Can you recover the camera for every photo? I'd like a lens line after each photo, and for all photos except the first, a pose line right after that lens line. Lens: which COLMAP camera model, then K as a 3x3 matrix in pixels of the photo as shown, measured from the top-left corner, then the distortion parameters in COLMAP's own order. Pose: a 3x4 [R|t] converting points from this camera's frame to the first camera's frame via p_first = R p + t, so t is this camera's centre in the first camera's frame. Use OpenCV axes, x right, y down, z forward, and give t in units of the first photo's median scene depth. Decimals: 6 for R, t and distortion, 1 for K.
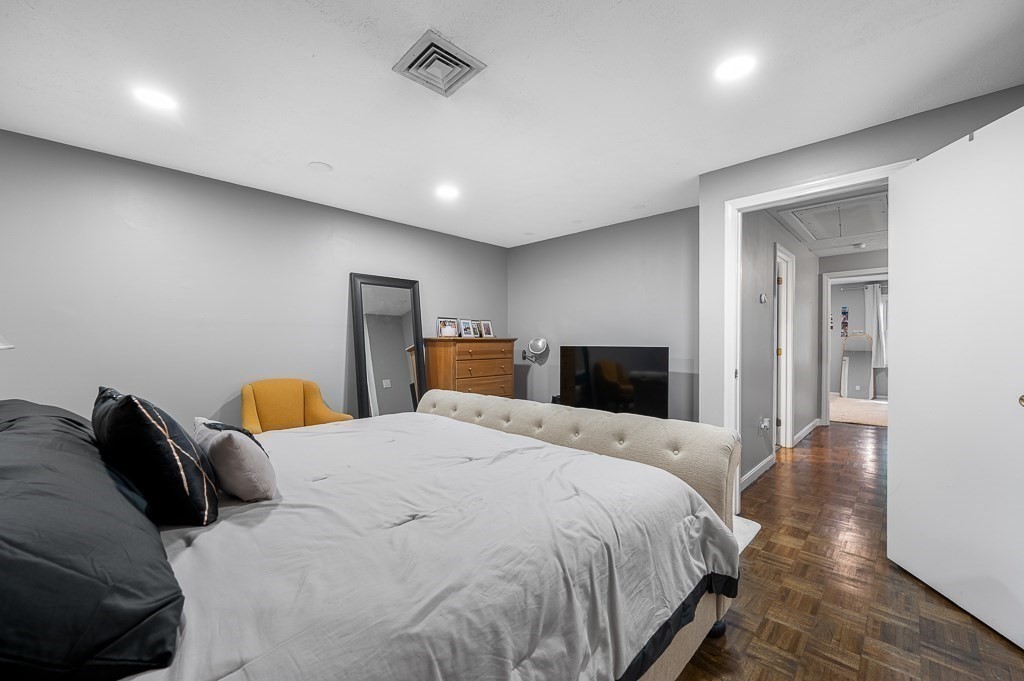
lens RADIAL K [[408.5, 0, 512.0], [0, 408.5, 340.5], [0, 0, 1]] dist [-0.000487, -0.000052]
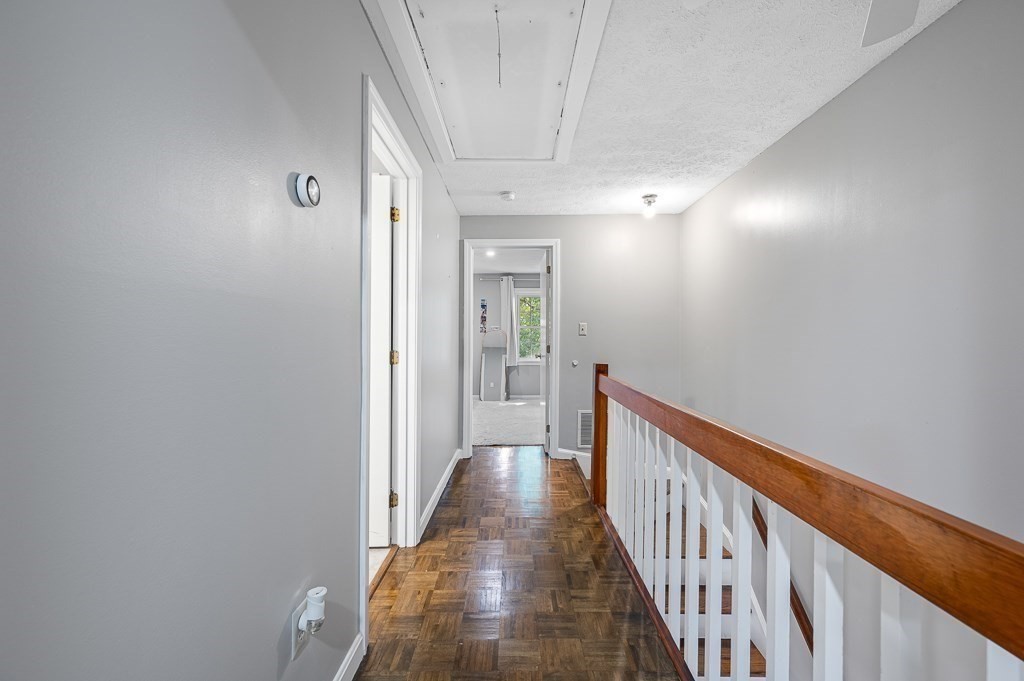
lens RADIAL K [[413.4, 0, 512.0], [0, 413.4, 340.5], [0, 0, 1]] dist [-0.000032, -0.000205]
pose [[0.719950, -0.004324, 0.694013, 0.244428], [-0.001079, 0.999972, 0.007350, 0.001683], [-0.694025, -0.006041, 0.719925, 0.322658]]
